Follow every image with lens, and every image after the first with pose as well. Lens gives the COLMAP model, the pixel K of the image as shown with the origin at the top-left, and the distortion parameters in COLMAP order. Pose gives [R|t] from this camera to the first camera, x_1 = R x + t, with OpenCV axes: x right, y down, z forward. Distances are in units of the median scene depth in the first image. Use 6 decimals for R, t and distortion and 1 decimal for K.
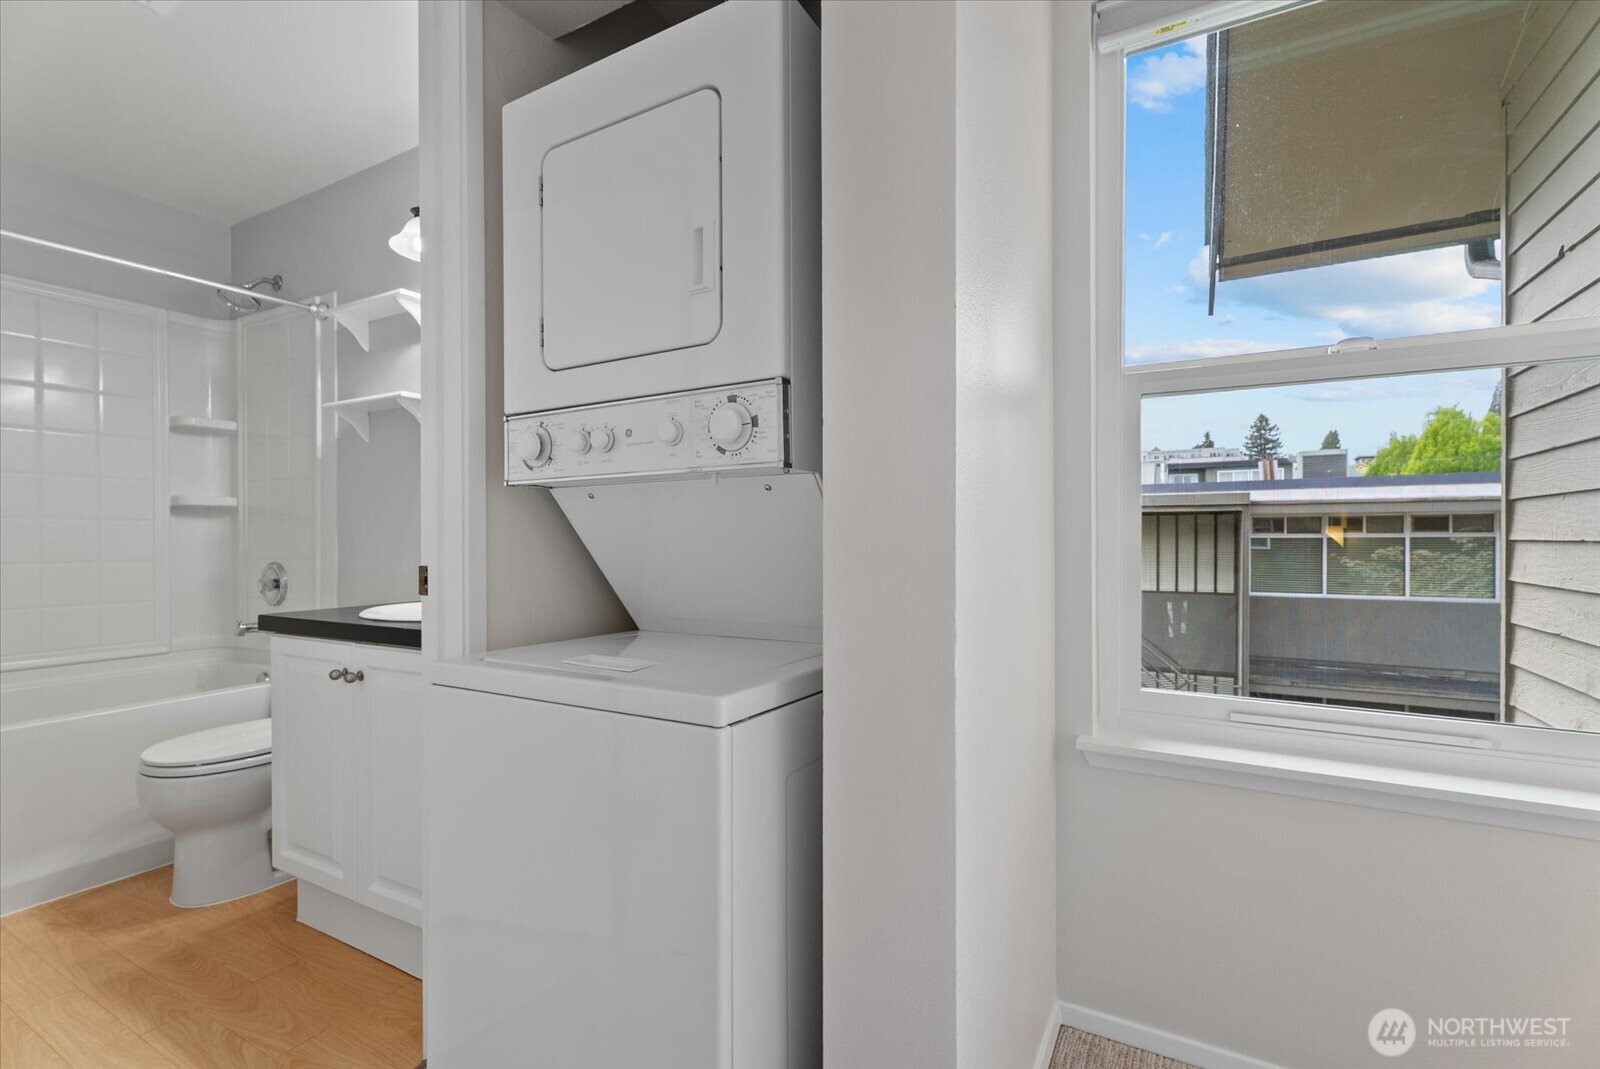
lens RADIAL K [[715.8, 0, 800.7], [0, 715.8, 541.8], [0, 0, 1]] dist [0.002985, -0.001799]
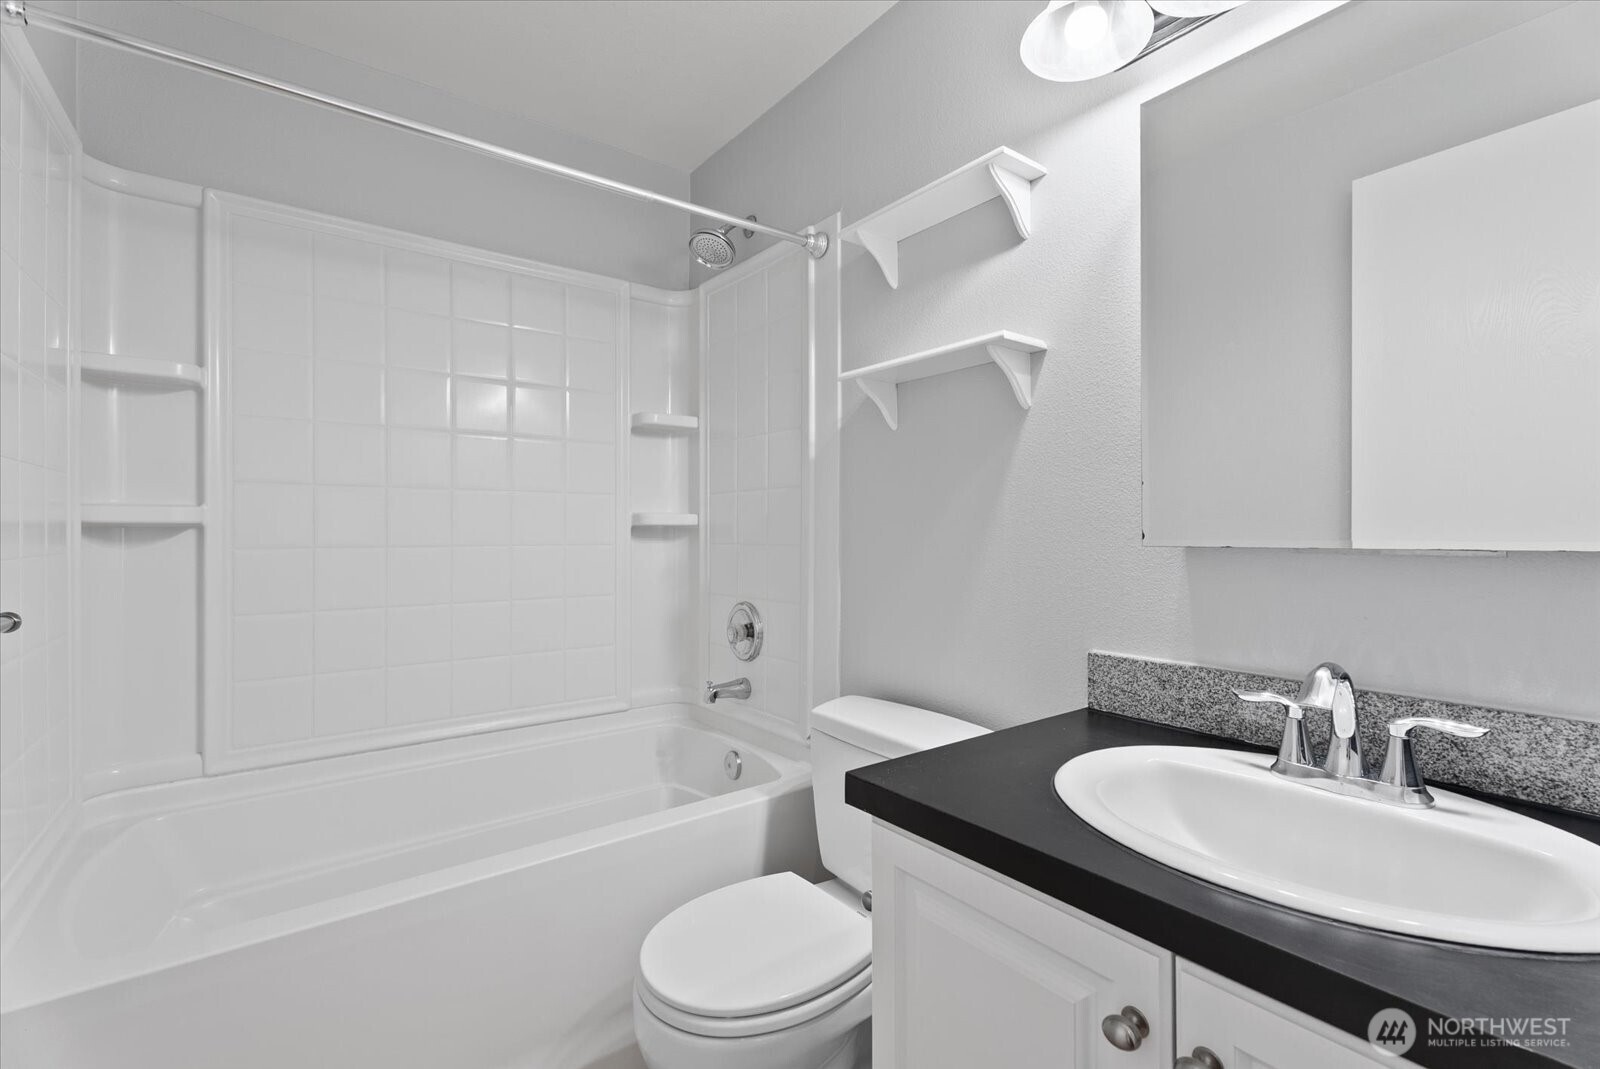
lens RADIAL K [[715.8, 0, 800.2], [0, 715.8, 531.1], [0, 0, 1]] dist [0.002985, -0.001799]
pose [[0.913749, 0.002082, -0.406274, -0.388837], [-0.005045, 0.999968, -0.006221, -0.040904], [0.406248, 0.007734, 0.913730, 0.351448]]
